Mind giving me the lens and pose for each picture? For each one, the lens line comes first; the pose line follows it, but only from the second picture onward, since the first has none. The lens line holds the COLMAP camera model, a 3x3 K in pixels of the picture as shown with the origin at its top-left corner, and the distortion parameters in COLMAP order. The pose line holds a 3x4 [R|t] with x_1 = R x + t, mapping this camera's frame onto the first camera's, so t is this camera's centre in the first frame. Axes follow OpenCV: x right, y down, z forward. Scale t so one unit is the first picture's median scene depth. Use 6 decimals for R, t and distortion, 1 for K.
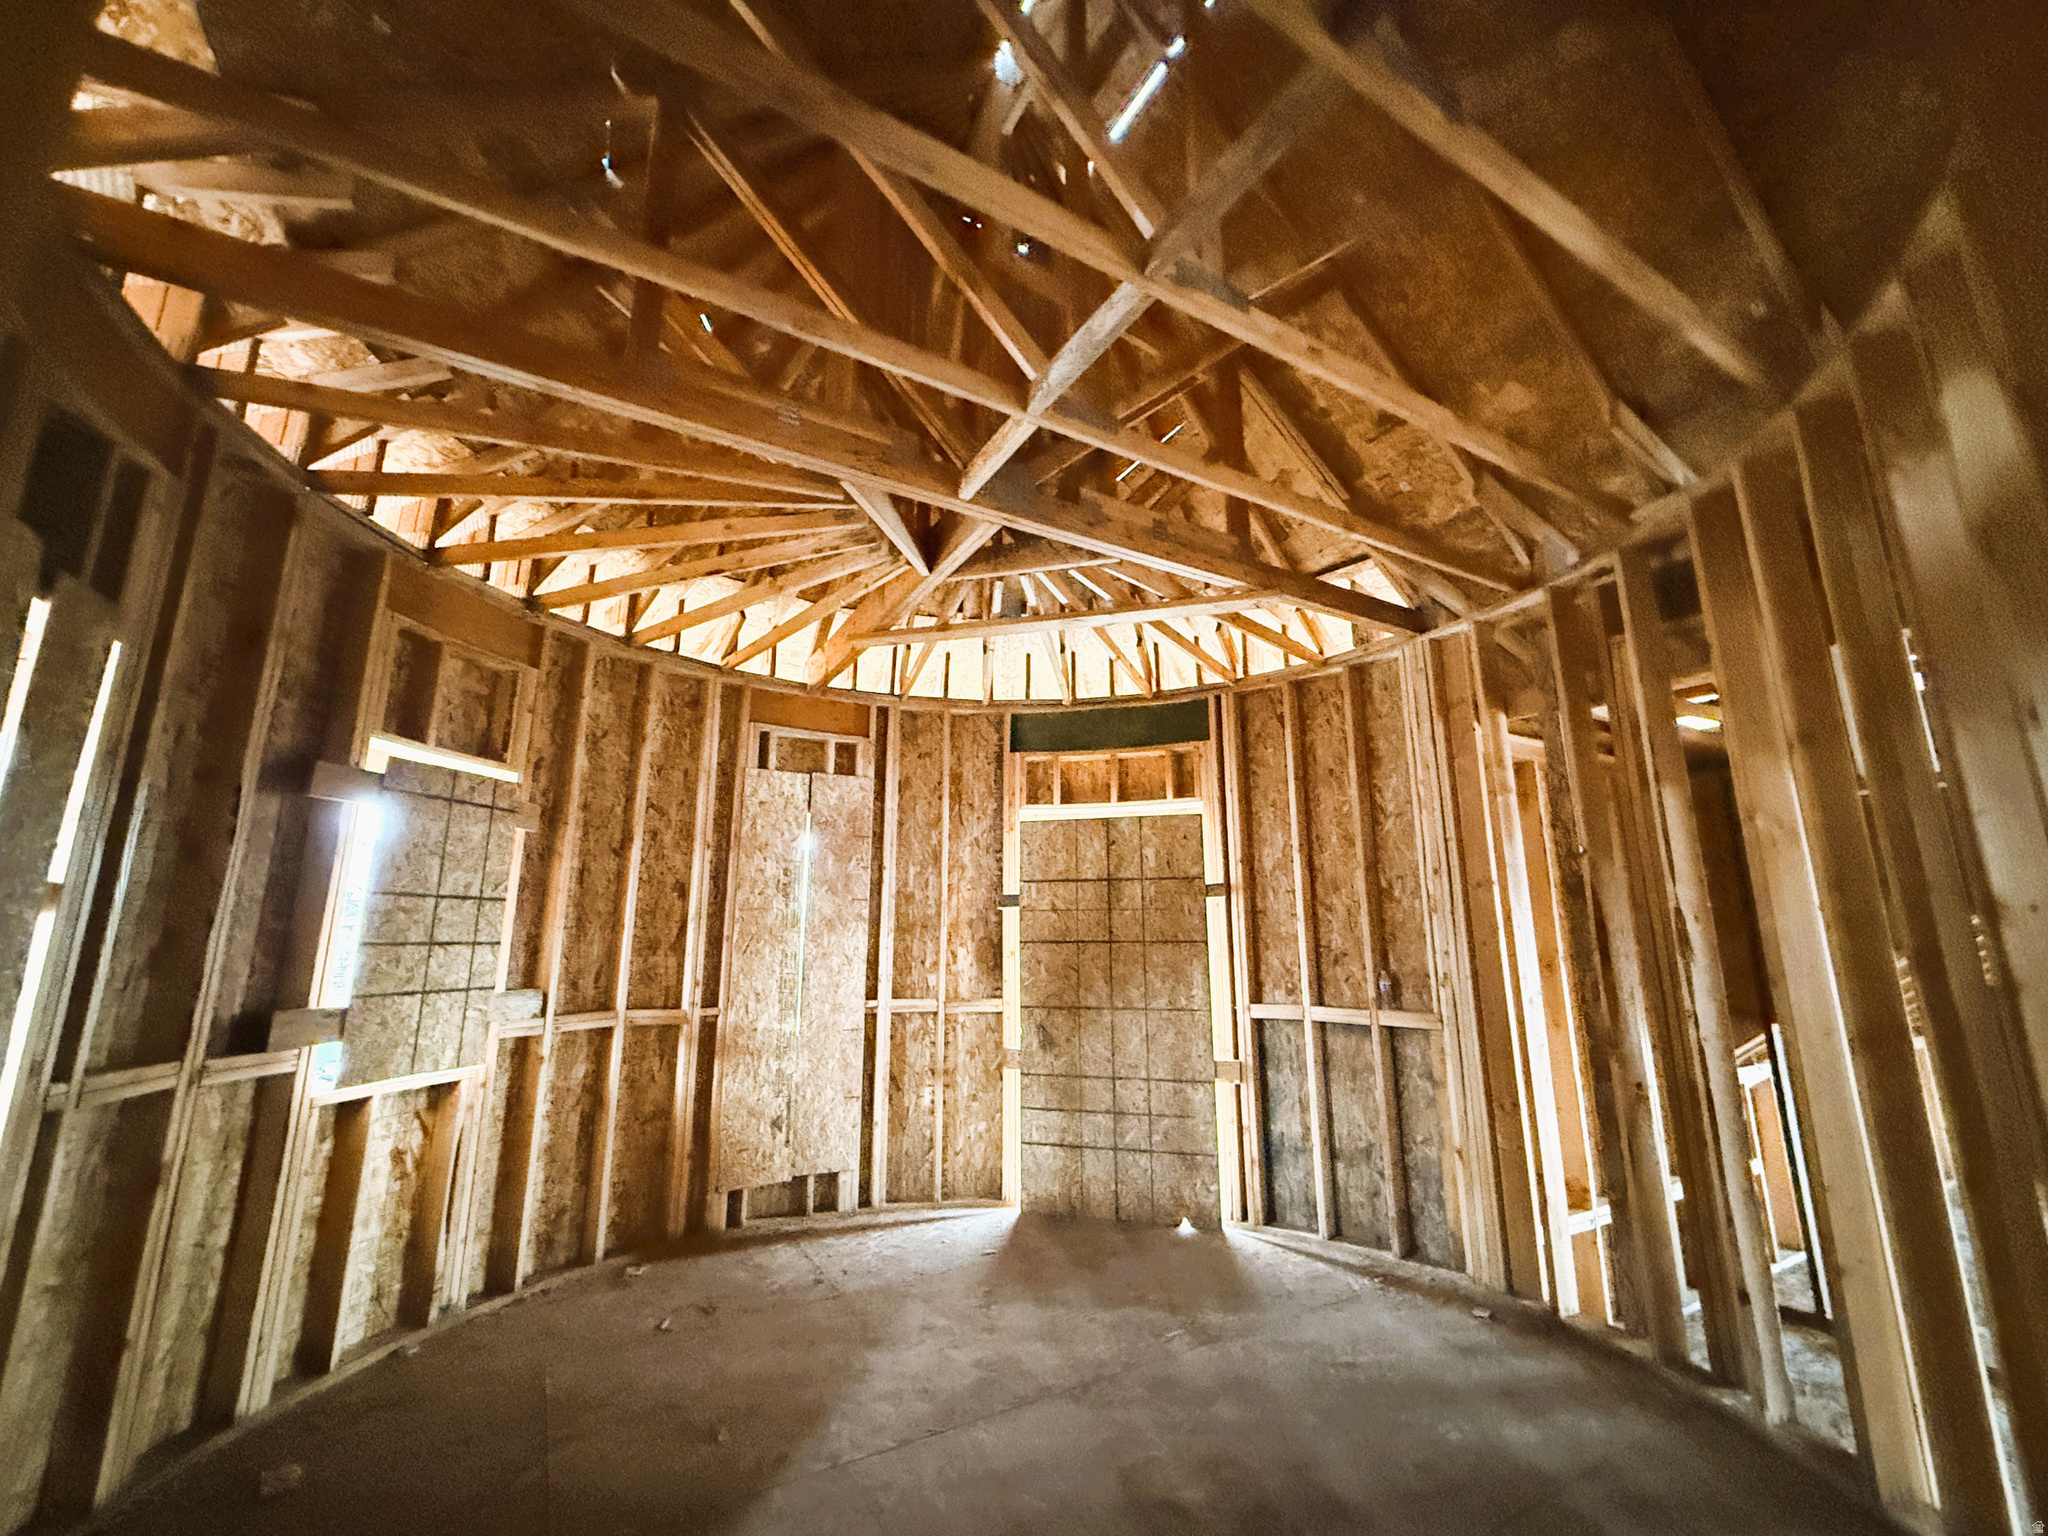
lens RADIAL K [[815.1, 0, 1024.0], [0, 815.1, 768.0], [0, 0, 1]] dist [0.000125, 0.000015]
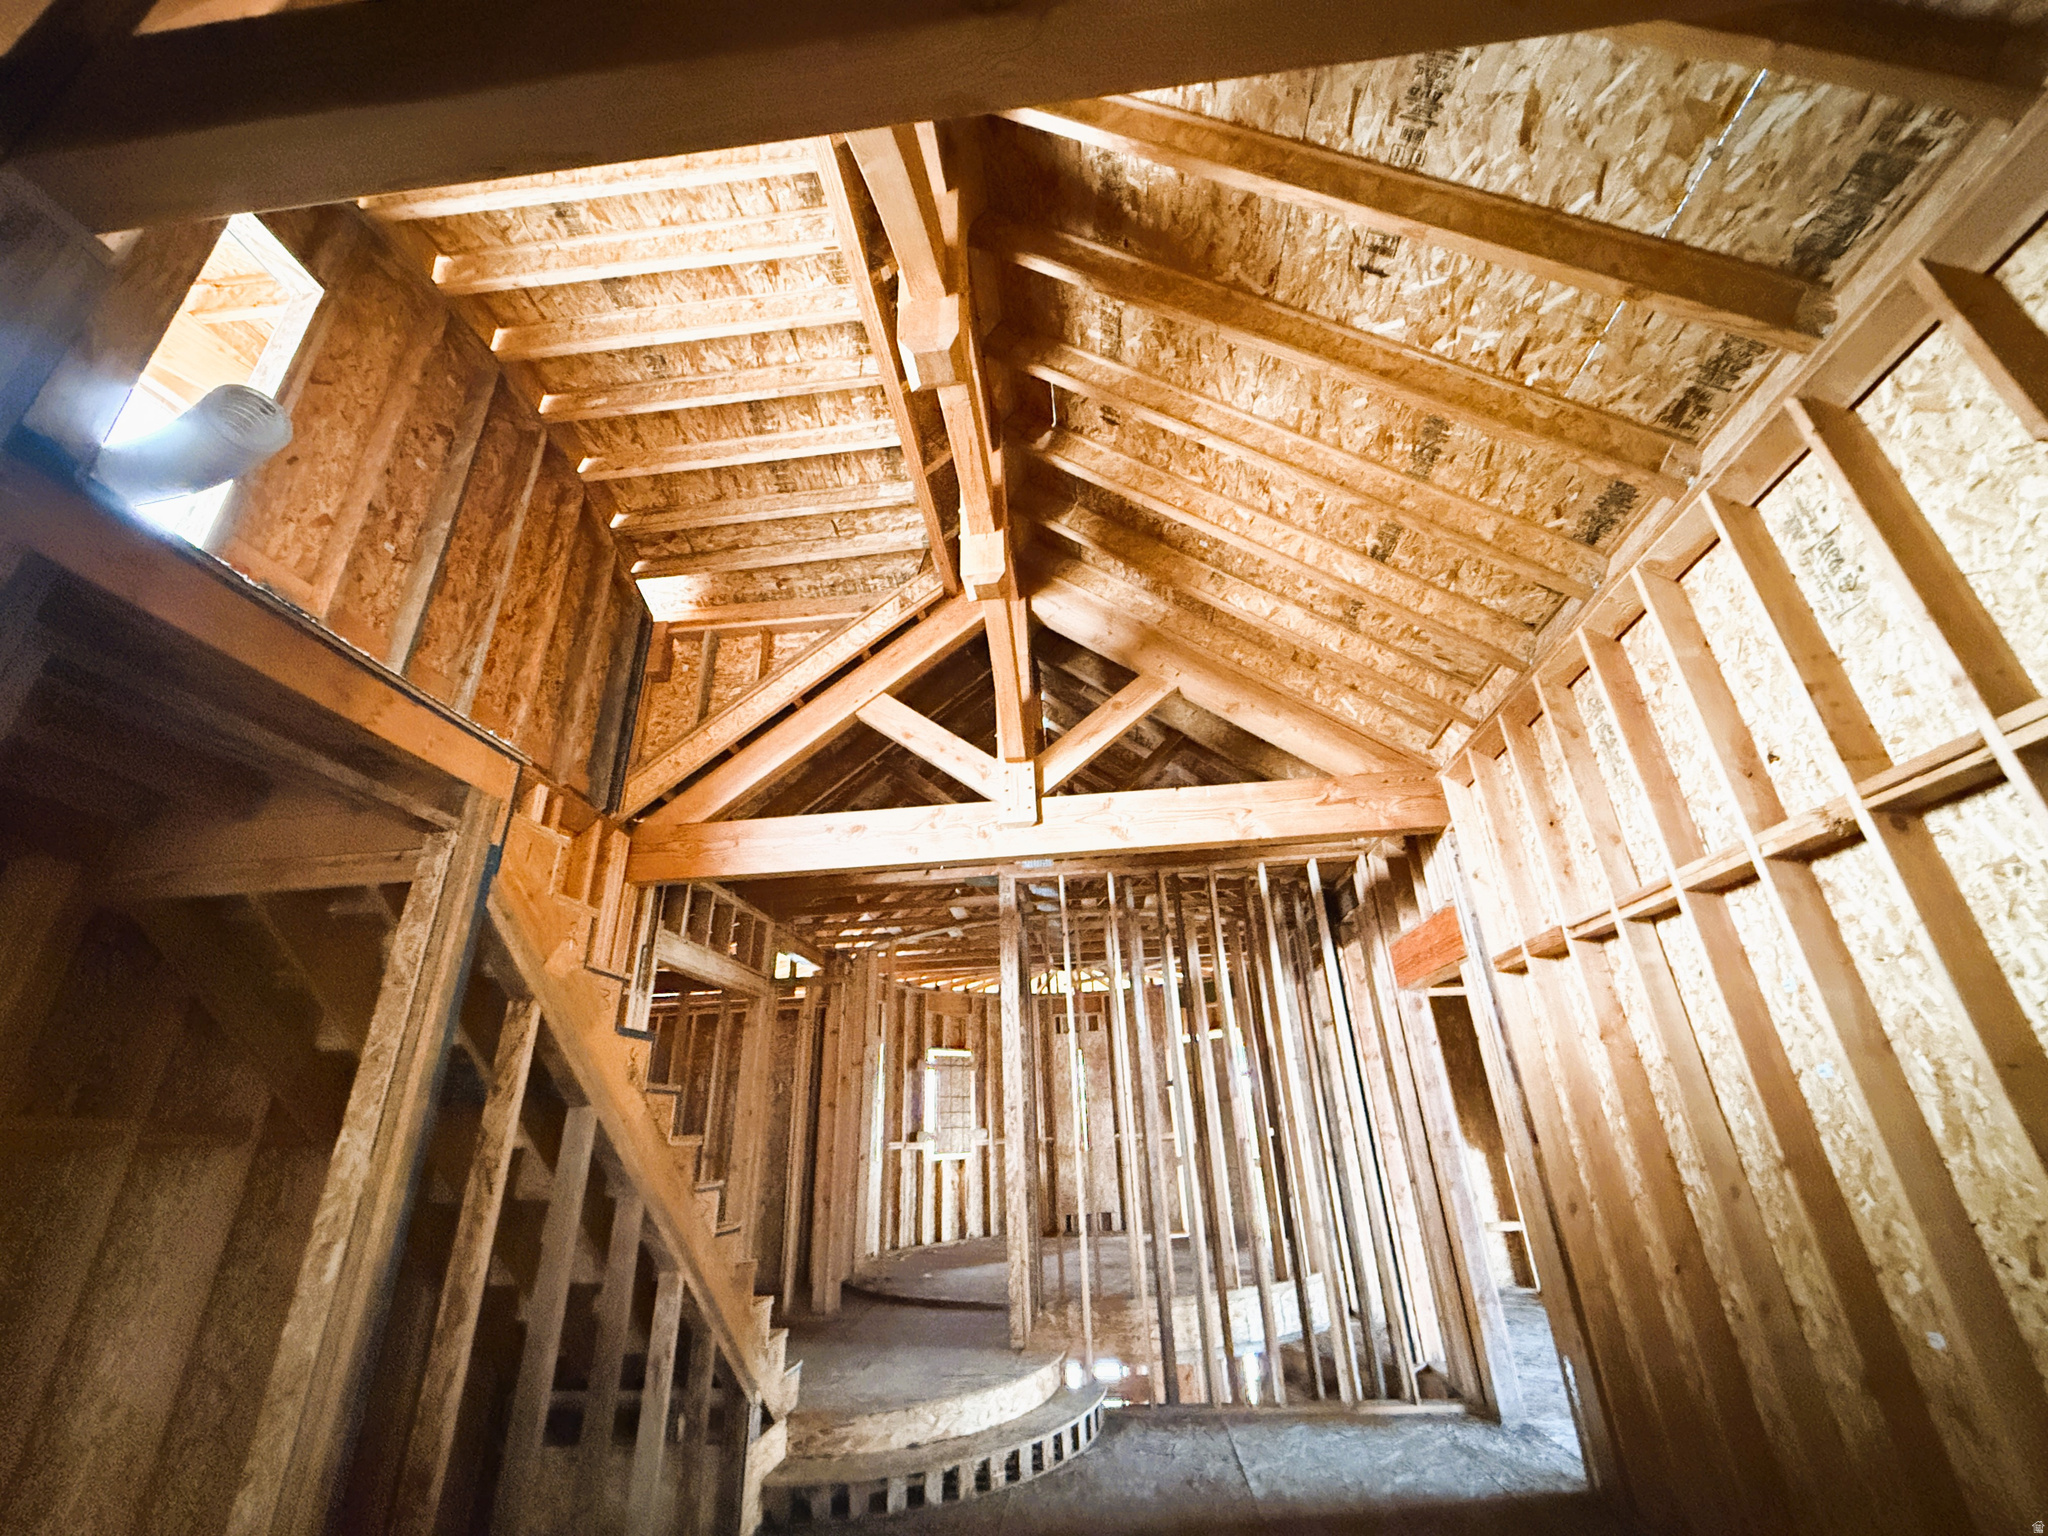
lens RADIAL K [[815.1, 0, 1024.0], [0, 815.1, 768.0], [0, 0, 1]] dist [0.000125, 0.000015]
pose [[0.809108, -0.268171, -0.522903, 1.406994], [0.156216, 0.955943, -0.248535, -0.218500], [0.566516, 0.119406, 0.815354, -1.476979]]
